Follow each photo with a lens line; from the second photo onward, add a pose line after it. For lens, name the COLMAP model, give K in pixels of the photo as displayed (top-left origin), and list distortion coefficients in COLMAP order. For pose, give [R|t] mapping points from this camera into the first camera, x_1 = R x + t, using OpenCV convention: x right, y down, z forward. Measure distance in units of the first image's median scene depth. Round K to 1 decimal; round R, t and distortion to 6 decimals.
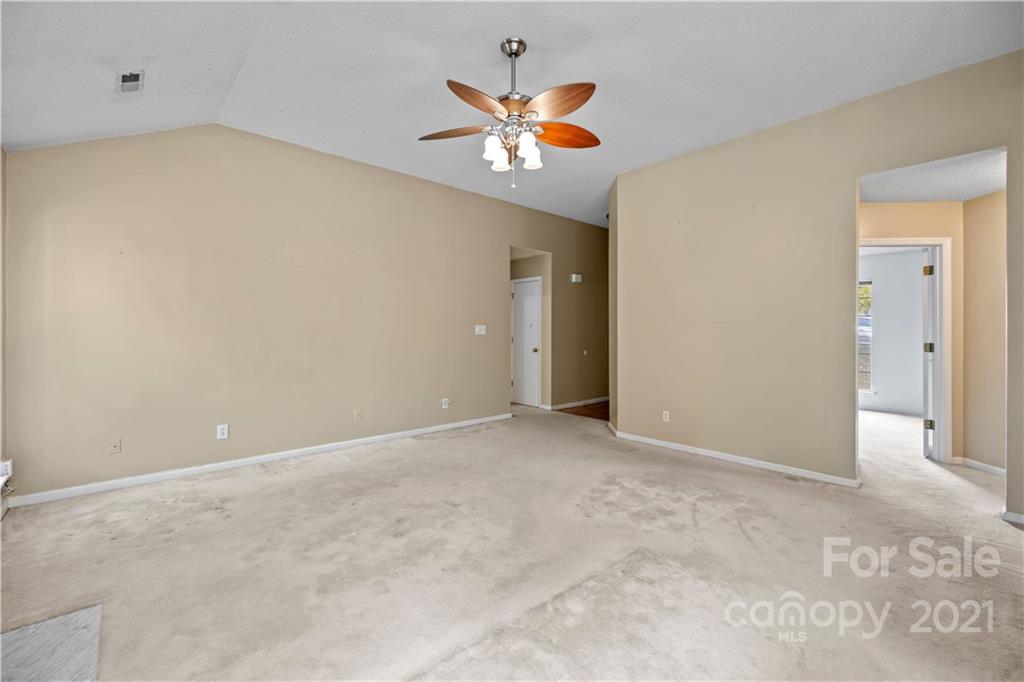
lens RADIAL K [[426.3, 0, 514.0], [0, 426.3, 330.0], [0, 0, 1]] dist [-0.002249, -0.000660]
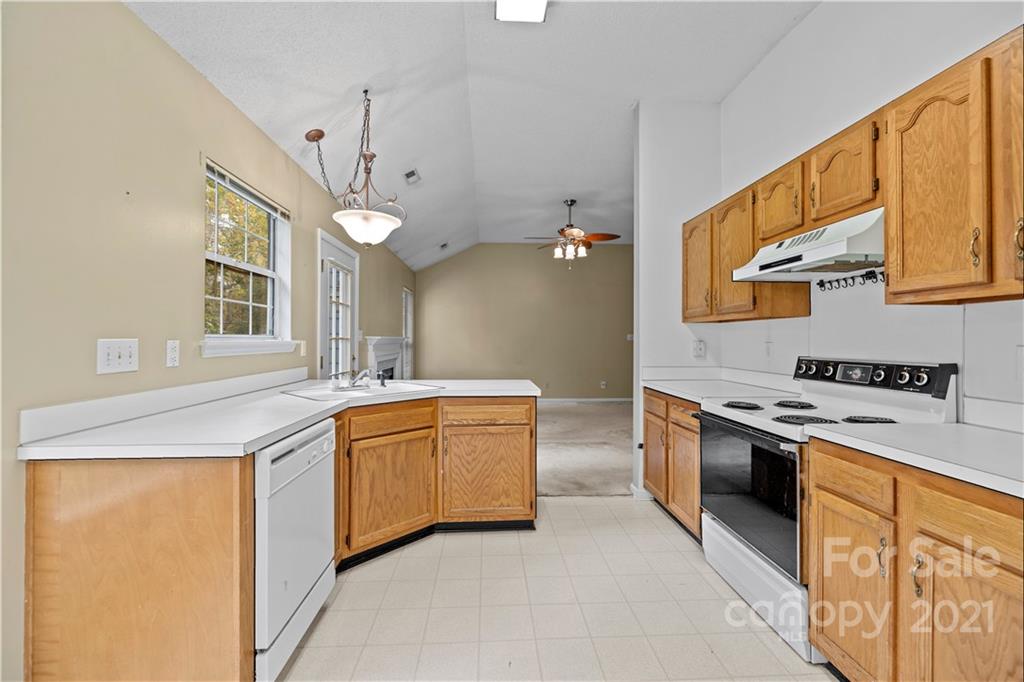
lens RADIAL K [[426.3, 0, 516.5], [0, 426.3, 337.5], [0, 0, 1]] dist [-0.002249, -0.000660]
pose [[0.798857, -0.000569, -0.601520, 0.482221], [-0.003877, 0.999974, -0.006095, 0.010722], [0.601508, 0.007202, 0.798834, -0.387126]]
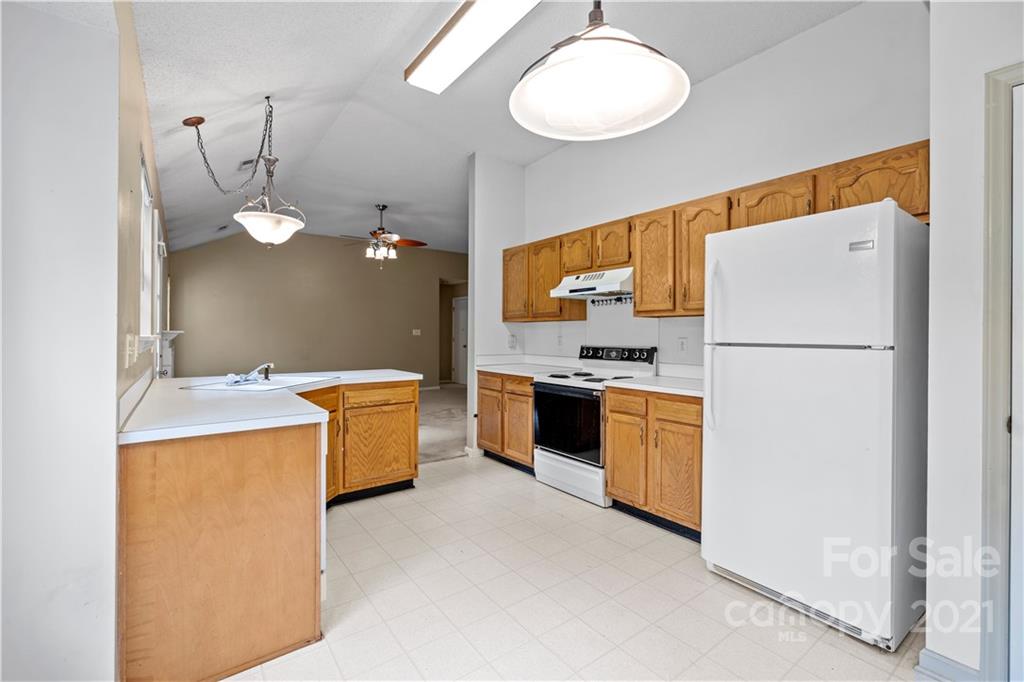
lens RADIAL K [[426.3, 0, 521.8], [0, 426.3, 335.9], [0, 0, 1]] dist [-0.002249, -0.000660]
pose [[0.998480, 0.004558, -0.054932, 0.399271], [-0.004559, 0.999990, 0.000114, 0.011289], [0.054932, 0.000137, 0.998490, -0.564184]]
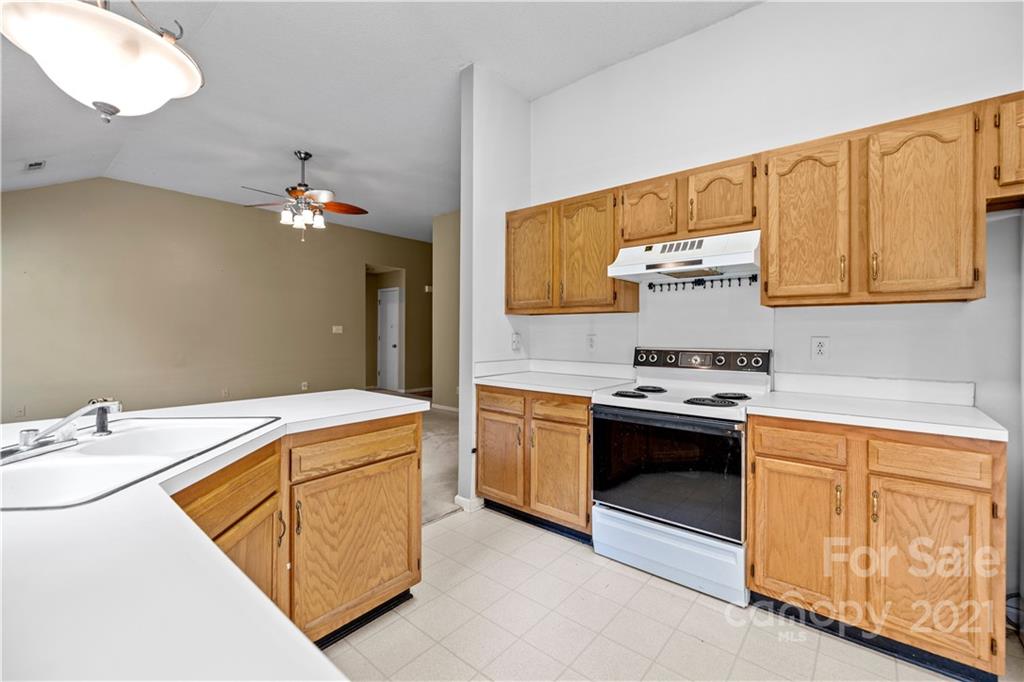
lens RADIAL K [[426.3, 0, 521.2], [0, 426.3, 334.2], [0, 0, 1]] dist [-0.002249, -0.000660]
pose [[0.987286, 0.004562, 0.158885, 0.260553], [-0.004561, 0.999990, -0.000372, 0.012023], [-0.158886, -0.000357, 0.987297, -0.347254]]
